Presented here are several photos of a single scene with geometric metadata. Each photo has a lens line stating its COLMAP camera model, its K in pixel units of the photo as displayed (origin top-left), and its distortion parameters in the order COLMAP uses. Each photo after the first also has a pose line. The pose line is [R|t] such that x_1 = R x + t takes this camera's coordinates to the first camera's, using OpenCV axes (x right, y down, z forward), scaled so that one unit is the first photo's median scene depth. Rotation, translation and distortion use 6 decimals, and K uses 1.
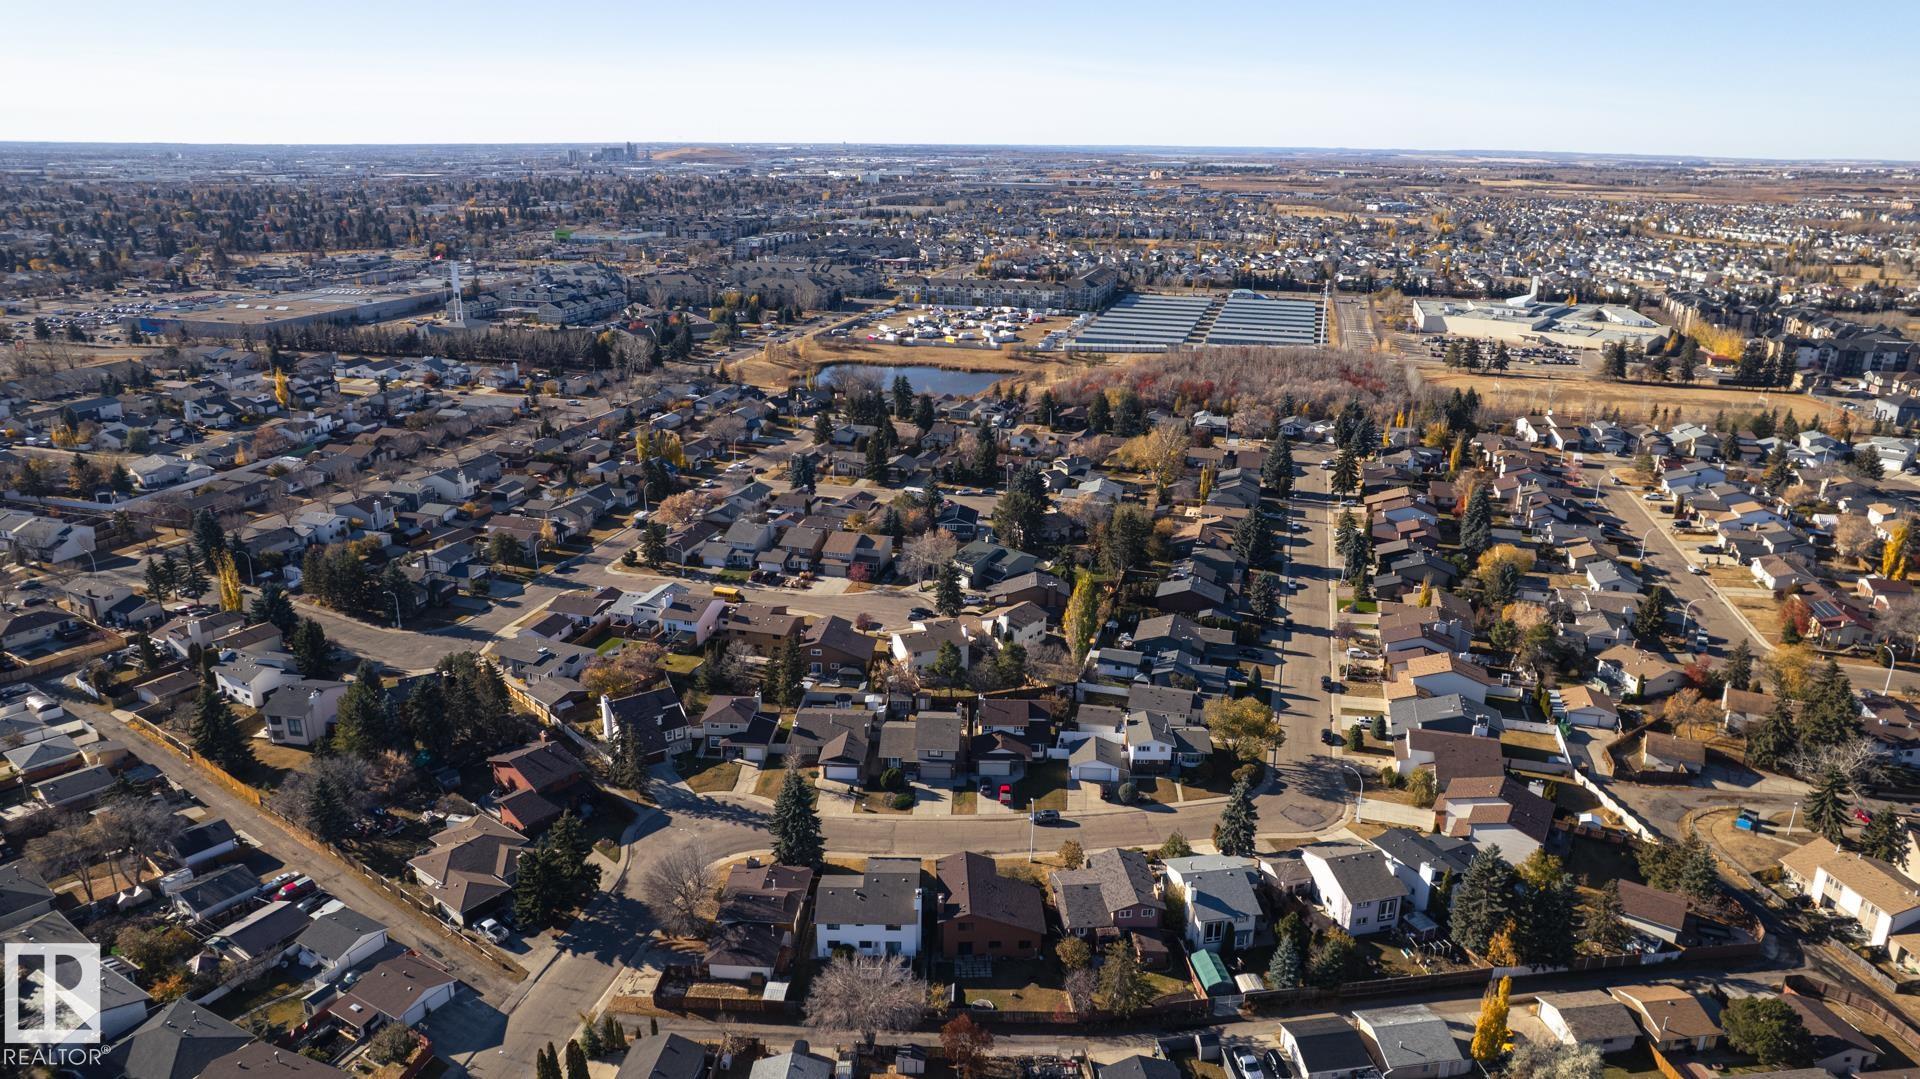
lens RADIAL K [[1213.7, 0, 956.3], [0, 1213.7, 538.3], [0, 0, 1]] dist [-0.057353, -0.000368]
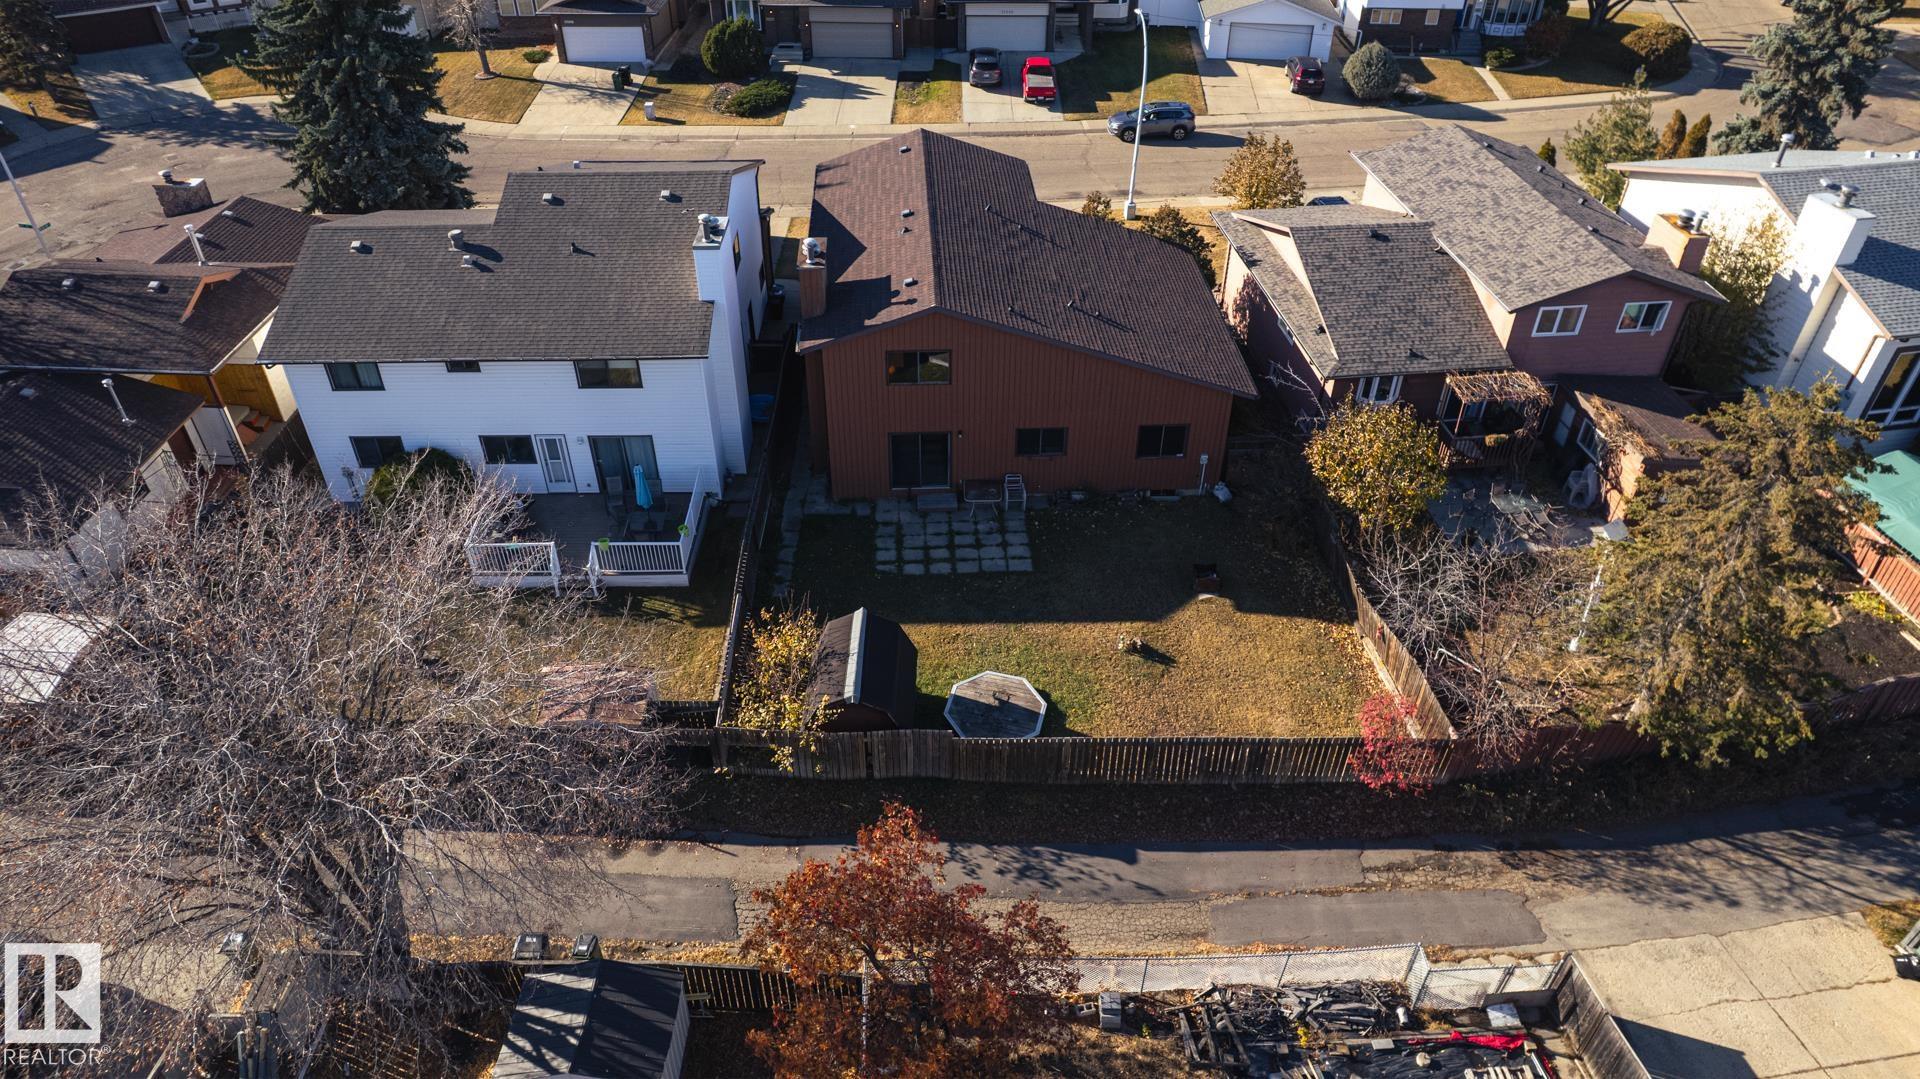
lens RADIAL K [[1231.4, 0, 960.4], [0, 1231.4, 532.8], [0, 0, 1]] dist [-0.076049, 0.061145]
pose [[0.999799, -0.014175, 0.014145, 0.011807], [0.008452, 0.939060, 0.343648, 0.265699], [-0.018155, -0.343460, 0.938992, 0.752203]]
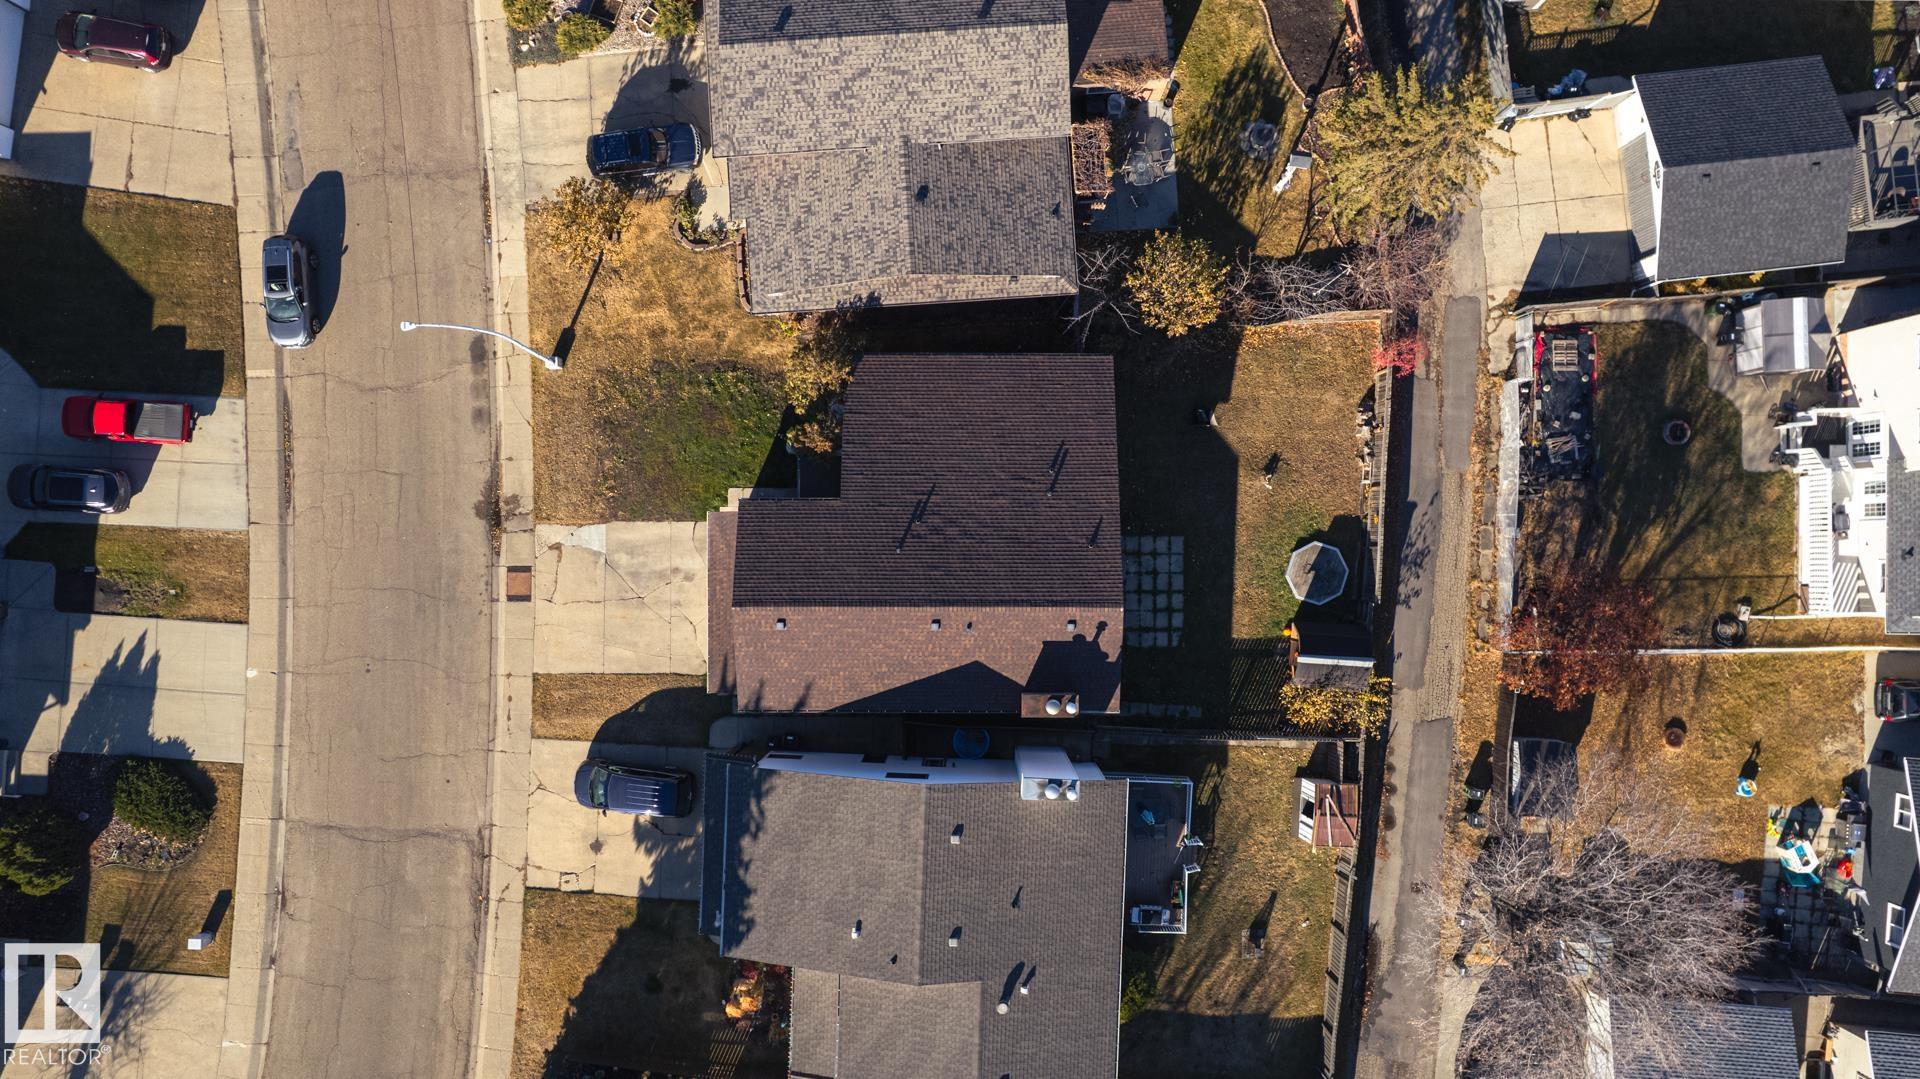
lens RADIAL K [[1279.5, 0, 979.4], [0, 1279.5, 543.0], [0, 0, 1]] dist [-0.081340, 0.061978]
pose [[0.035697, -0.999354, -0.004157, 0.026533], [0.302776, 0.006851, 0.953037, 0.005822], [-0.952393, -0.035279, 0.302825, 0.917818]]
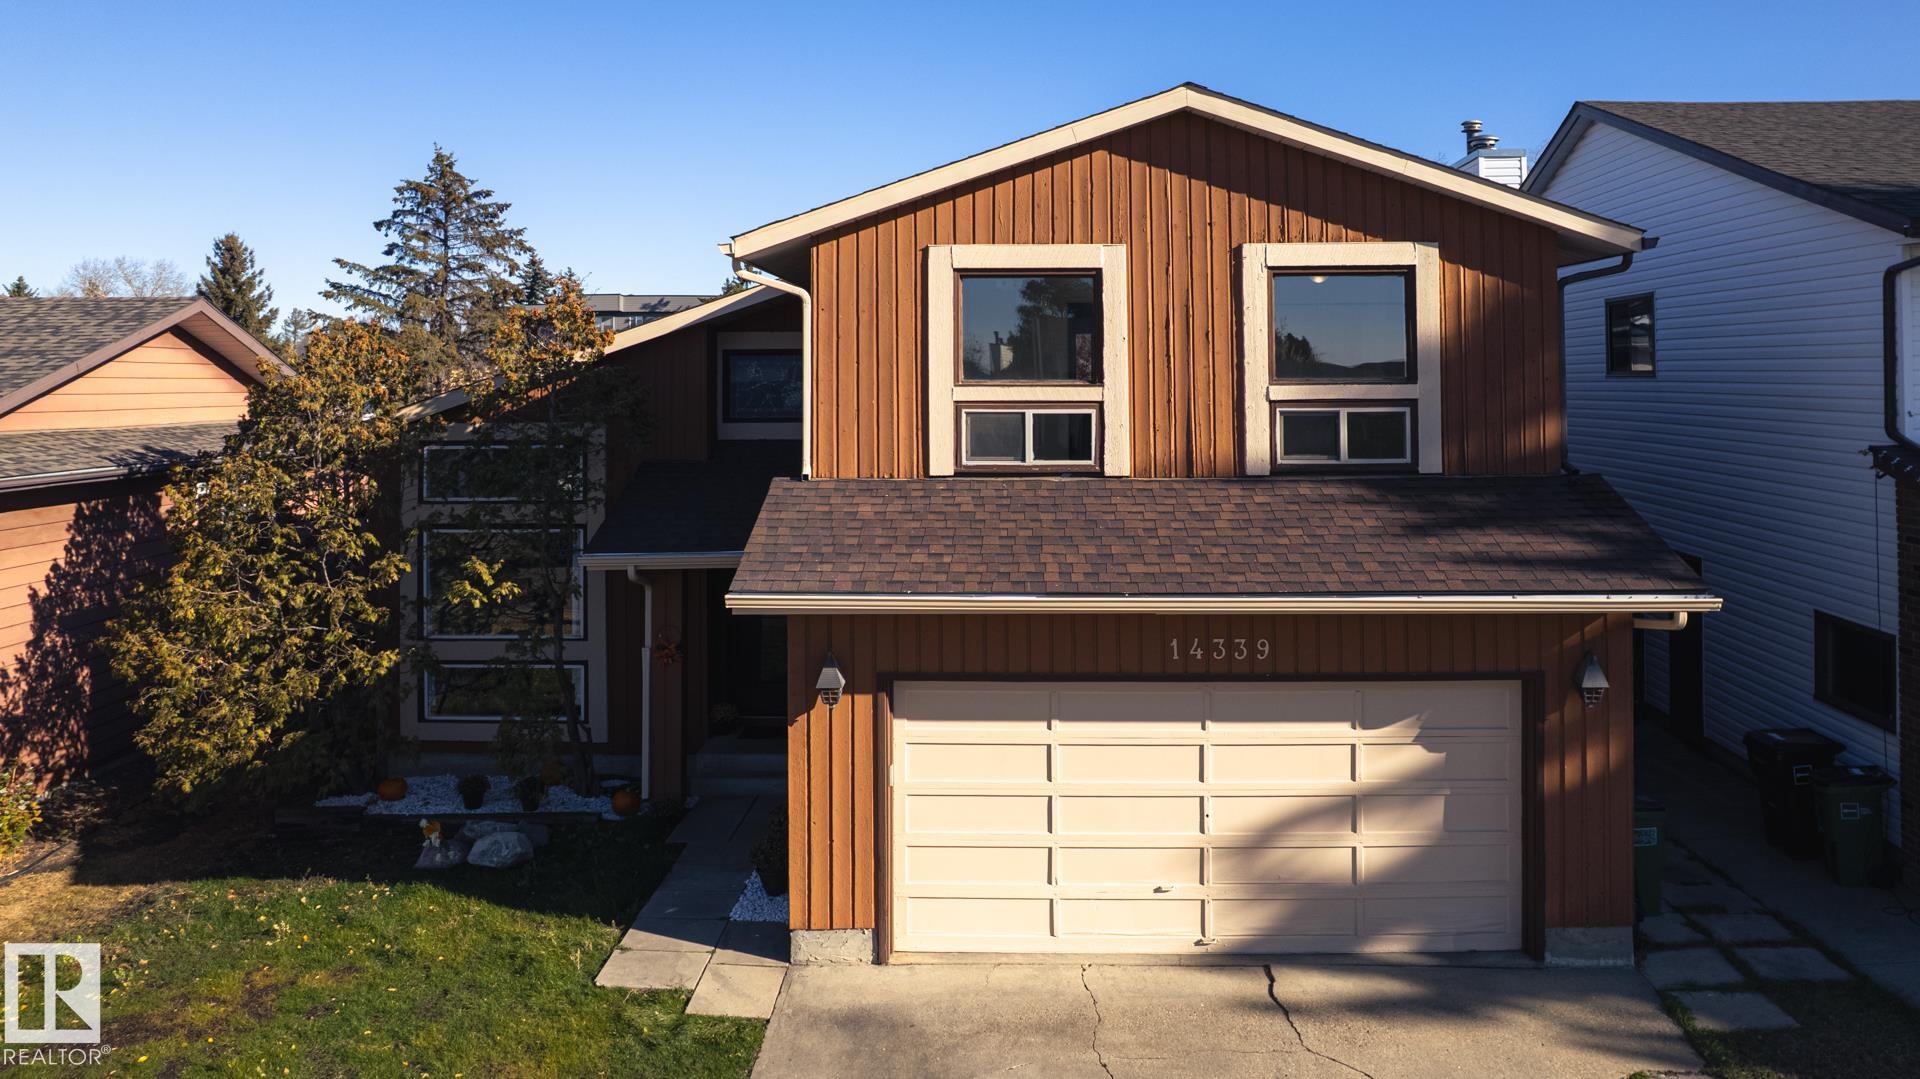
lens RADIAL K [[1391.8, 0, 990.1], [0, 1391.8, 361.4], [0, 0, 1]] dist [-0.043069, 0.002140]
pose [[-0.998642, 0.000354, 0.052099, 0.014800], [0.015470, 0.956892, 0.290031, 0.267926], [-0.049751, 0.290443, -0.955598, 1.142775]]
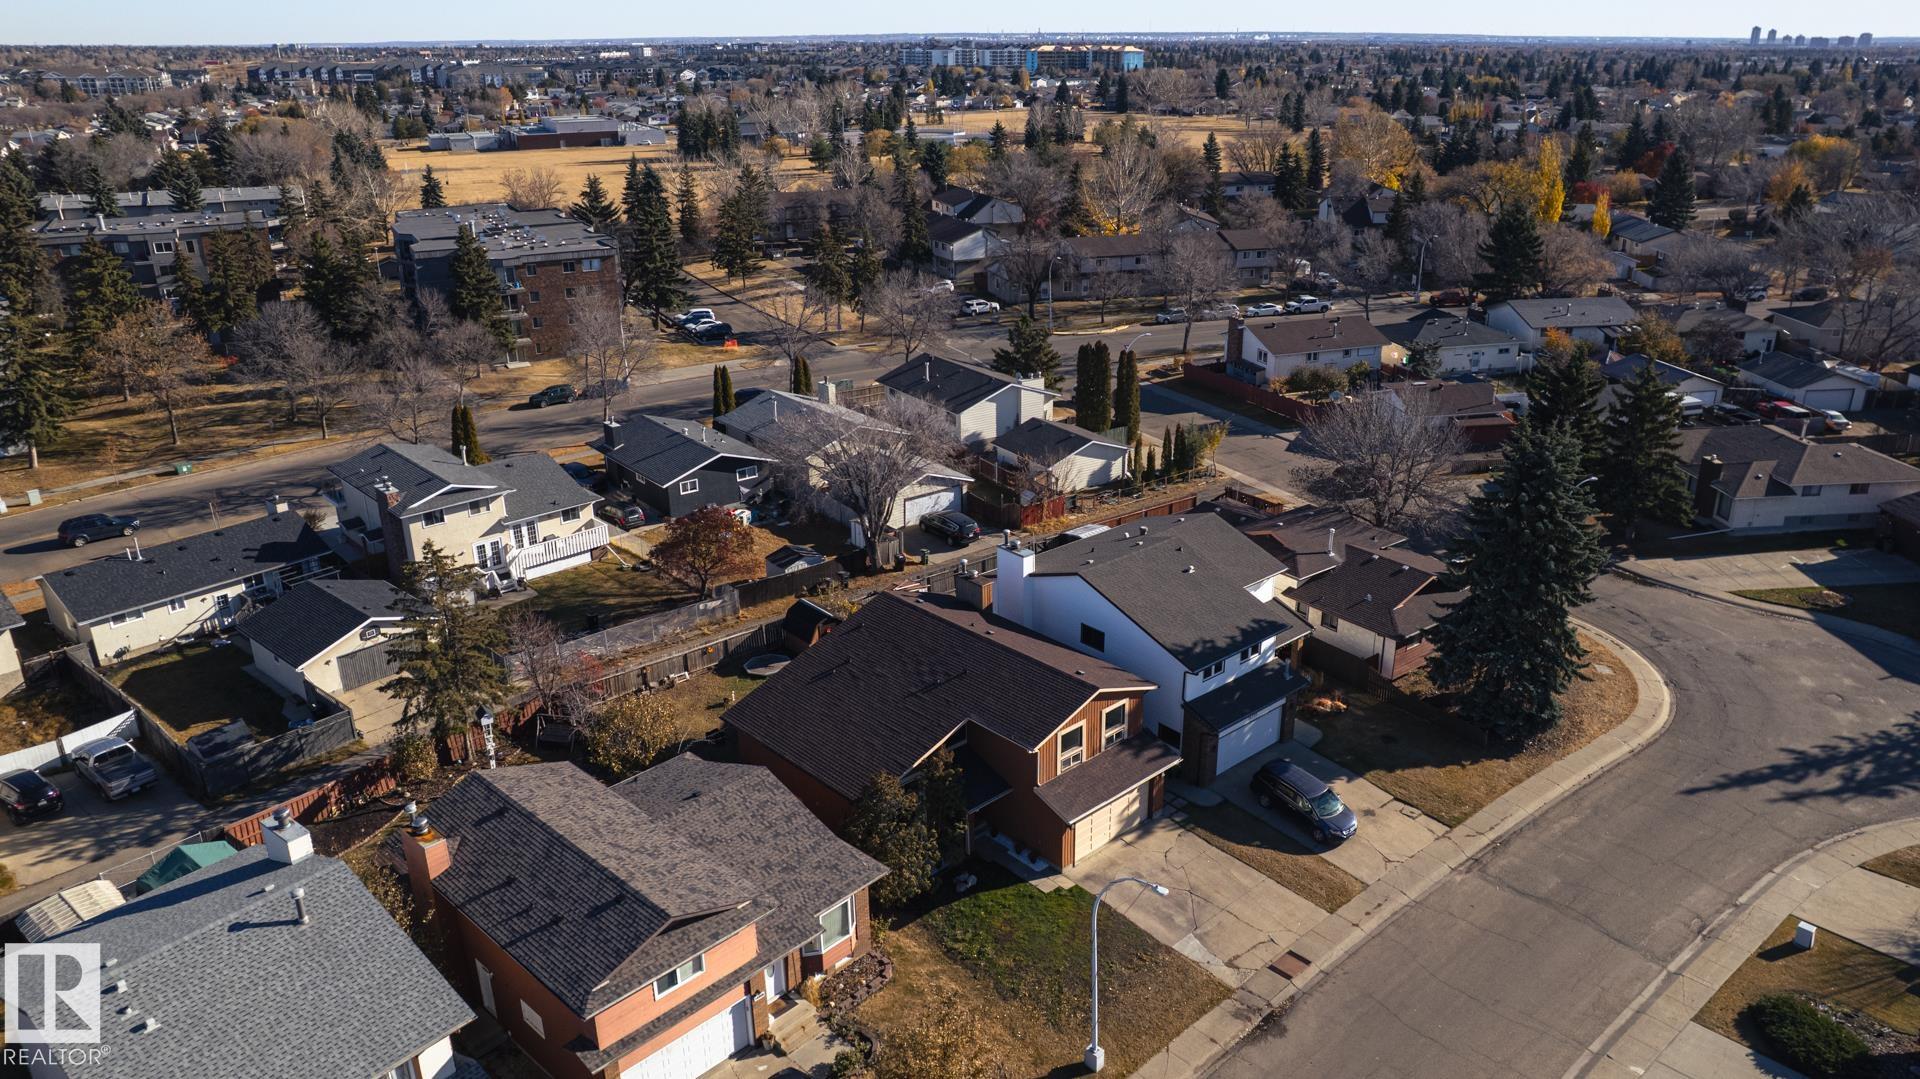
lens RADIAL K [[1312.1, 0, 1011.5], [0, 1312.1, 520.0], [0, 0, 1]] dist [-0.085045, 0.075588]
pose [[-0.737858, 0.230676, -0.634314, 0.240017], [-0.211587, 0.813363, 0.541915, 0.051277], [0.640934, 0.534069, -0.551339, 1.220020]]
